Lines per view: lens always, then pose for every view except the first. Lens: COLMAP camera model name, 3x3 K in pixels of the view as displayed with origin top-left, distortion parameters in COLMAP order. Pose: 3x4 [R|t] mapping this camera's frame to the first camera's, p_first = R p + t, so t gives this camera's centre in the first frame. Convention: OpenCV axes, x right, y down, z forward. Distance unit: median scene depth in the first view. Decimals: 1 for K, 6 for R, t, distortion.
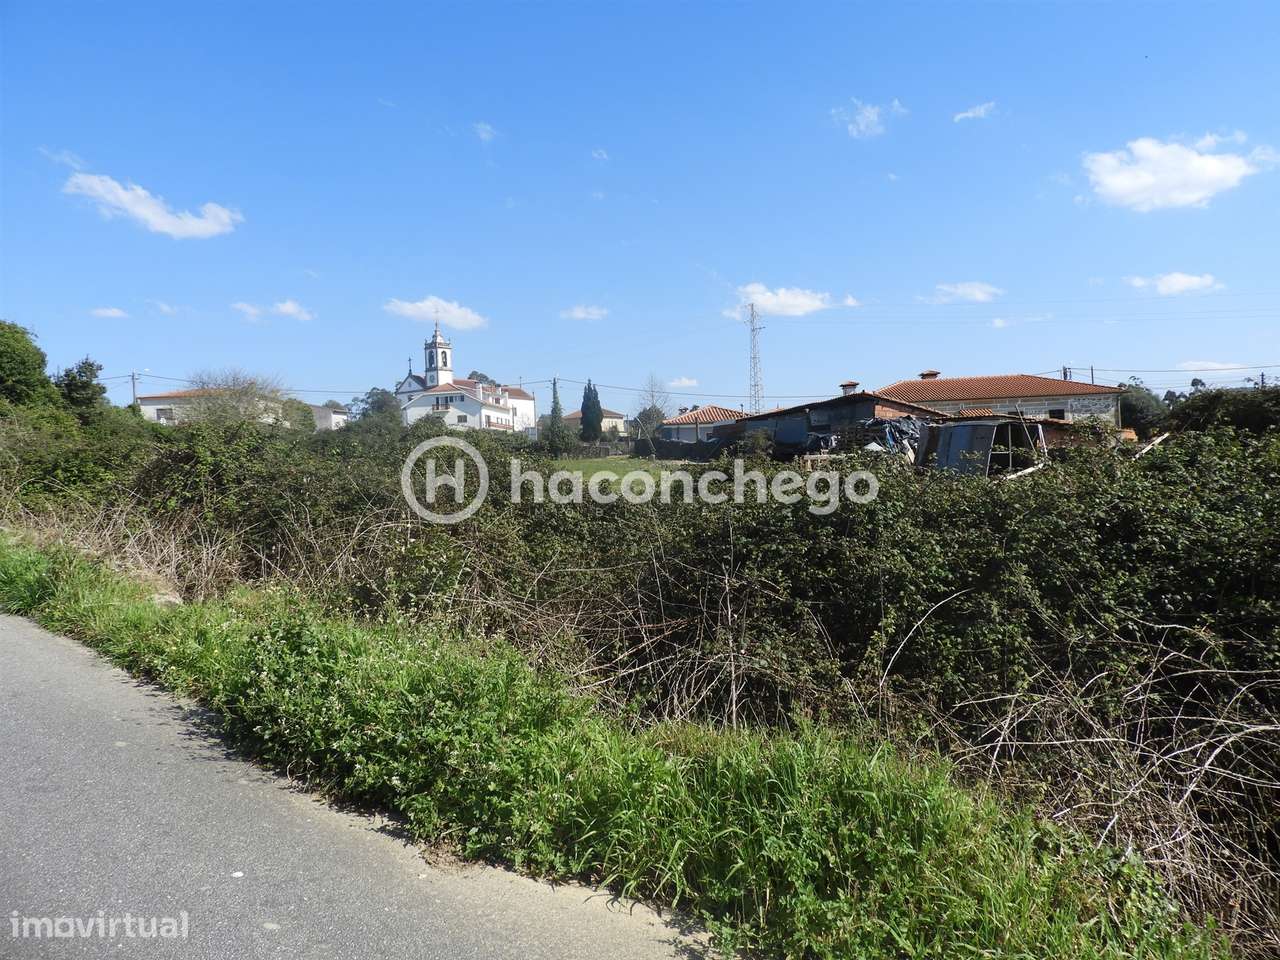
lens RADIAL K [[902.1, 0, 640.0], [0, 902.1, 480.0], [0, 0, 1]] dist [-0.001550, -0.000145]
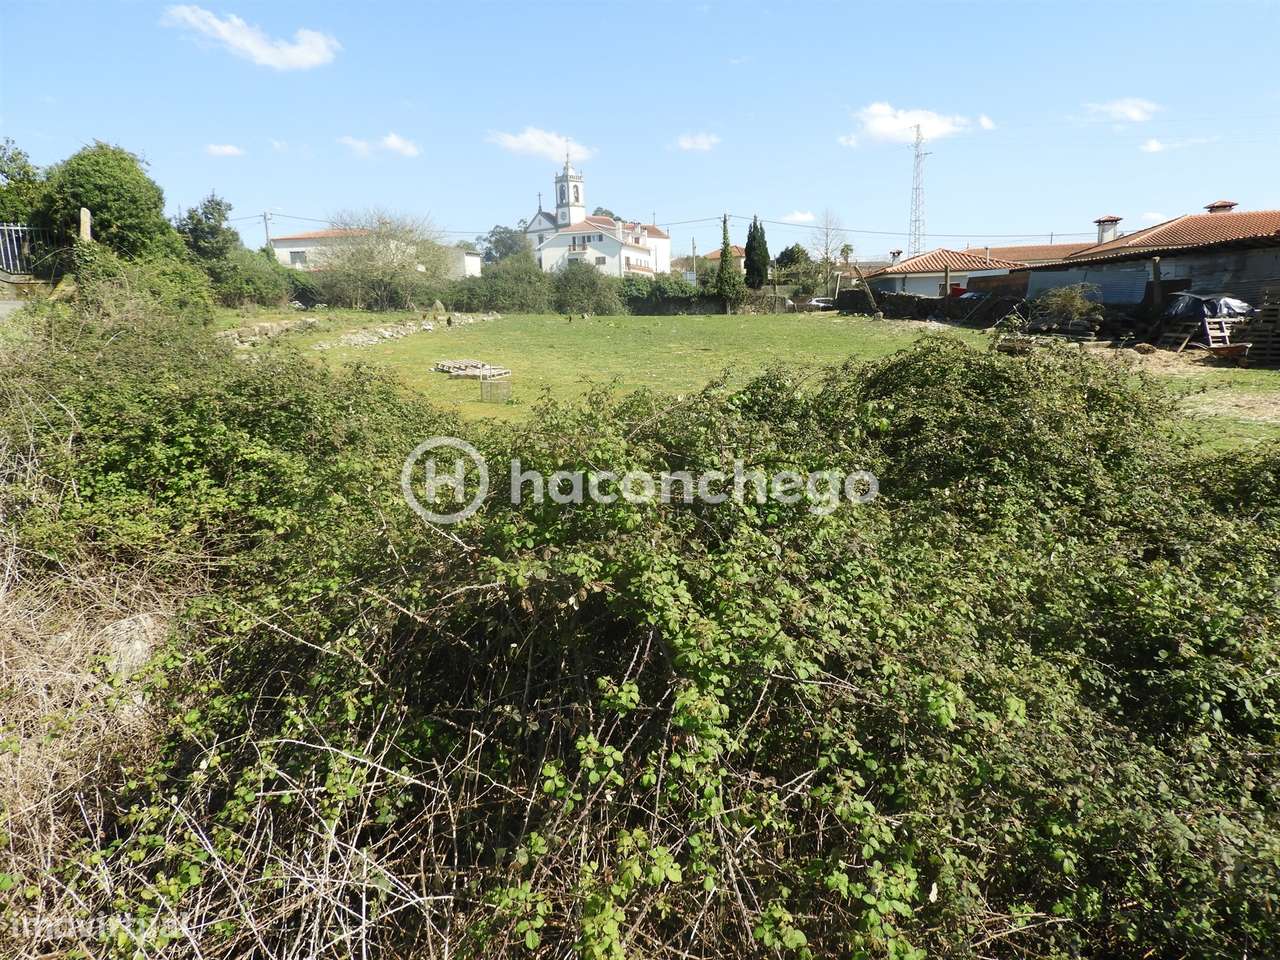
lens RADIAL K [[896.8, 0, 647.8], [0, 896.8, 480.2], [0, 0, 1]] dist [-0.001439, 0.001610]
pose [[0.993319, 0.025619, -0.112523, -0.039394], [-0.005440, 0.984359, 0.176092, -0.008214], [0.115274, -0.174304, 0.977921, 0.065319]]
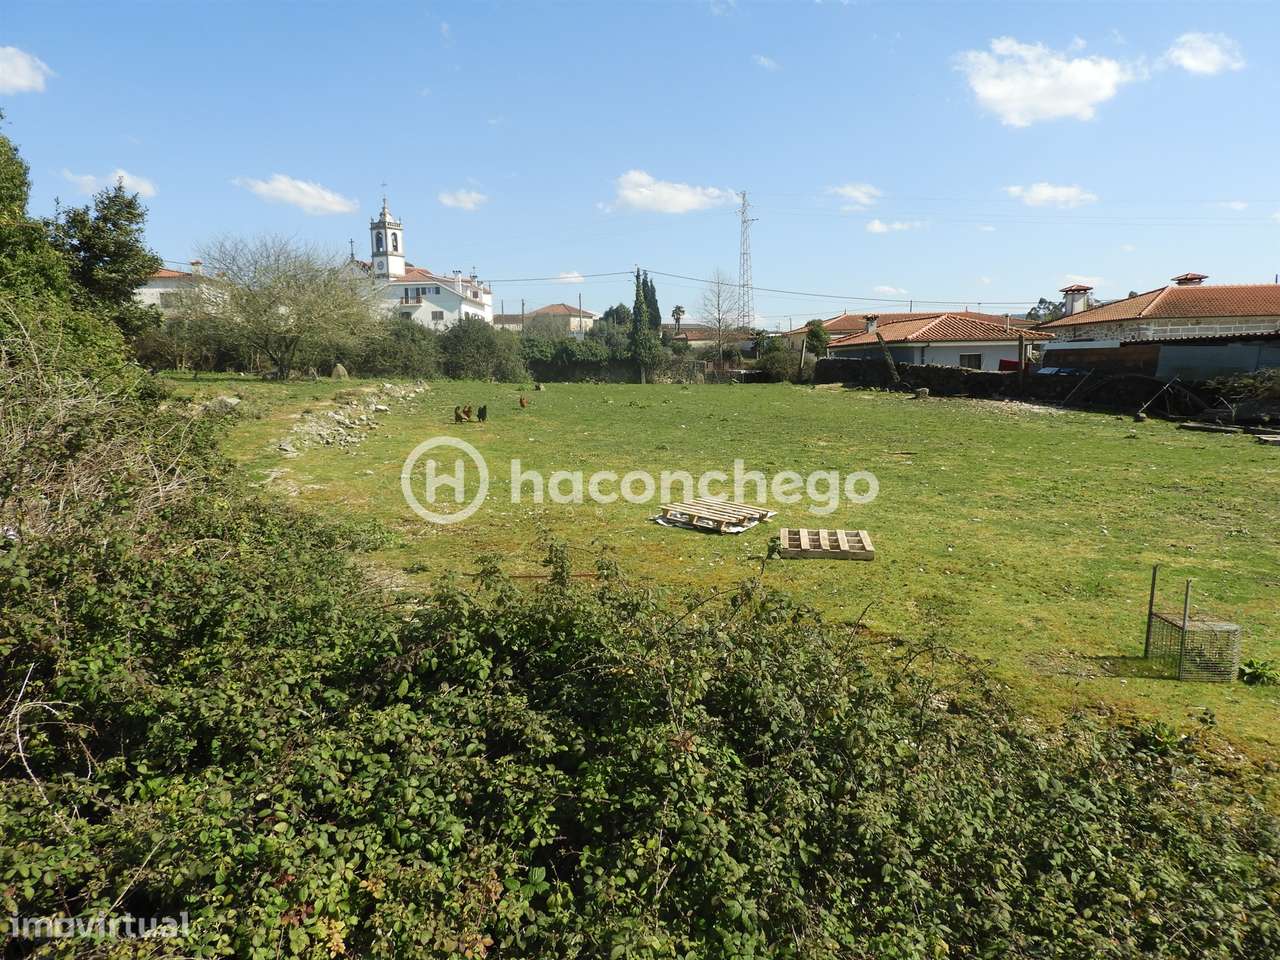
lens RADIAL K [[893.7, 0, 628.1], [0, 893.7, 482.0], [0, 0, 1]] dist [0.001812, -0.001659]
pose [[0.993379, 0.003588, 0.114826, -0.116163], [-0.016900, 0.993202, 0.115169, -0.012872], [-0.113632, -0.116347, 0.986687, 0.144738]]
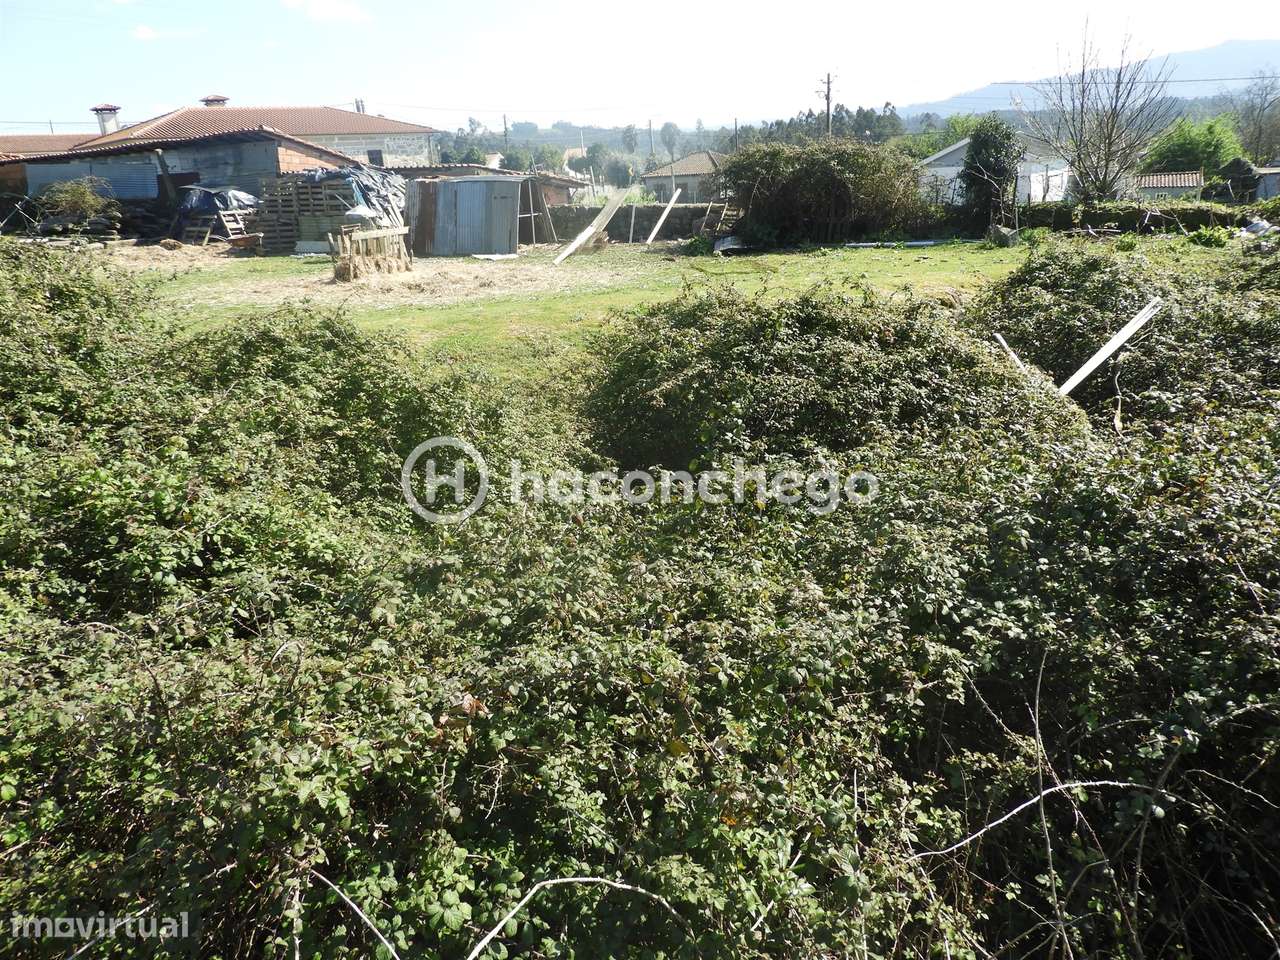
lens RADIAL K [[896.8, 0, 647.8], [0, 896.8, 480.2], [0, 0, 1]] dist [-0.001439, 0.001610]
pose [[0.665574, -0.241640, 0.706131, -0.034397], [0.034057, 0.954984, 0.294697, -0.007454], [-0.745554, -0.172094, 0.643842, 0.063391]]
